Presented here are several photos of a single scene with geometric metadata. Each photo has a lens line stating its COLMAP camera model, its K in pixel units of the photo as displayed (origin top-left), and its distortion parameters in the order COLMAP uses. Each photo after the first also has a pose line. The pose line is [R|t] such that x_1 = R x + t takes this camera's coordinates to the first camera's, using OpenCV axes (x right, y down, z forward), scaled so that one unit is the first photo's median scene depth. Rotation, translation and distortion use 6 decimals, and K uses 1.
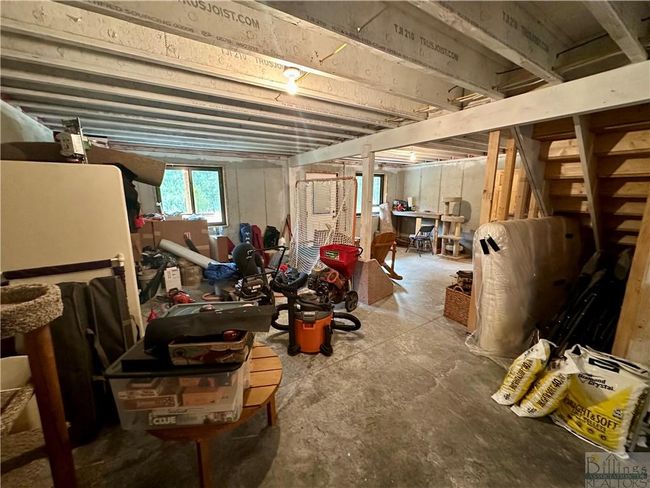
lens RADIAL K [[258.8, 0, 326.3], [0, 258.8, 242.0], [0, 0, 1]] dist [0.001580, 0.000090]
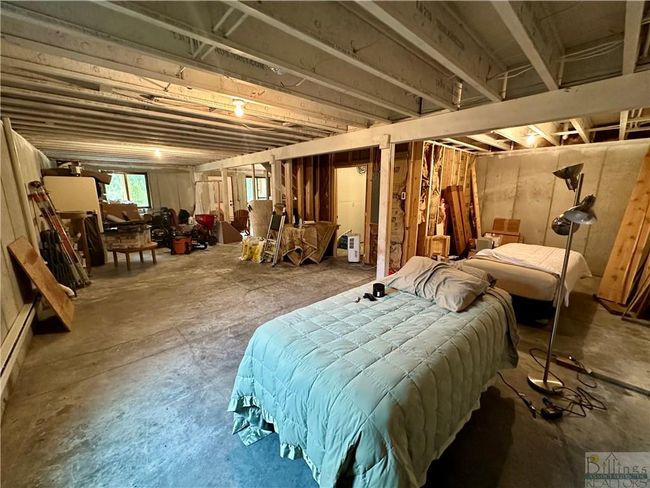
lens RADIAL K [[258.8, 0, 323.2], [0, 258.8, 241.8], [0, 0, 1]] dist [0.001580, 0.000090]
pose [[0.988472, -0.023141, 0.149625, 0.456758], [0.021814, 0.999707, 0.010505, 0.160767], [-0.149824, -0.007120, 0.988687, -0.809570]]
